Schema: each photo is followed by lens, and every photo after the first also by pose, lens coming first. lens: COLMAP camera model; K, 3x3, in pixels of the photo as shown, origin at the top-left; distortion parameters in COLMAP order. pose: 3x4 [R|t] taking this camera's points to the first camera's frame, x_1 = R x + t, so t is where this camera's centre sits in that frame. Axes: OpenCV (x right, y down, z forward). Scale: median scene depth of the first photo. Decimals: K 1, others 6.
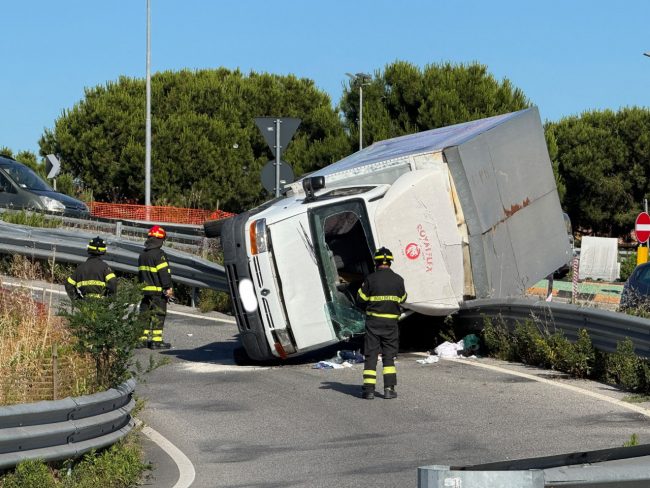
lens RADIAL K [[3789.7, 0, 325.0], [0, 3789.7, 244.0], [0, 0, 1]] dist [-0.032334, 3.098932]
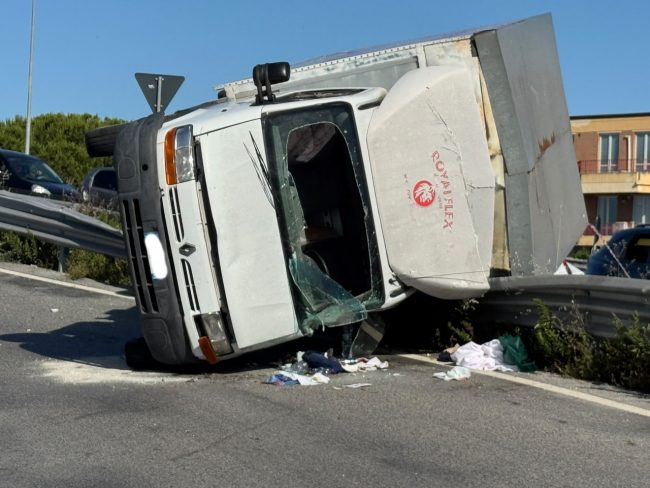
lens RADIAL K [[1979.8, 0, 325.0], [0, 1979.8, 197.7], [0, 0, 1]] dist [0.080513, 1.065936]
pose [[0.994406, 0.042394, 0.096740, -0.024135], [-0.039919, 0.998828, -0.027387, 0.012054], [-0.097788, 0.023372, 0.994933, 0.681494]]
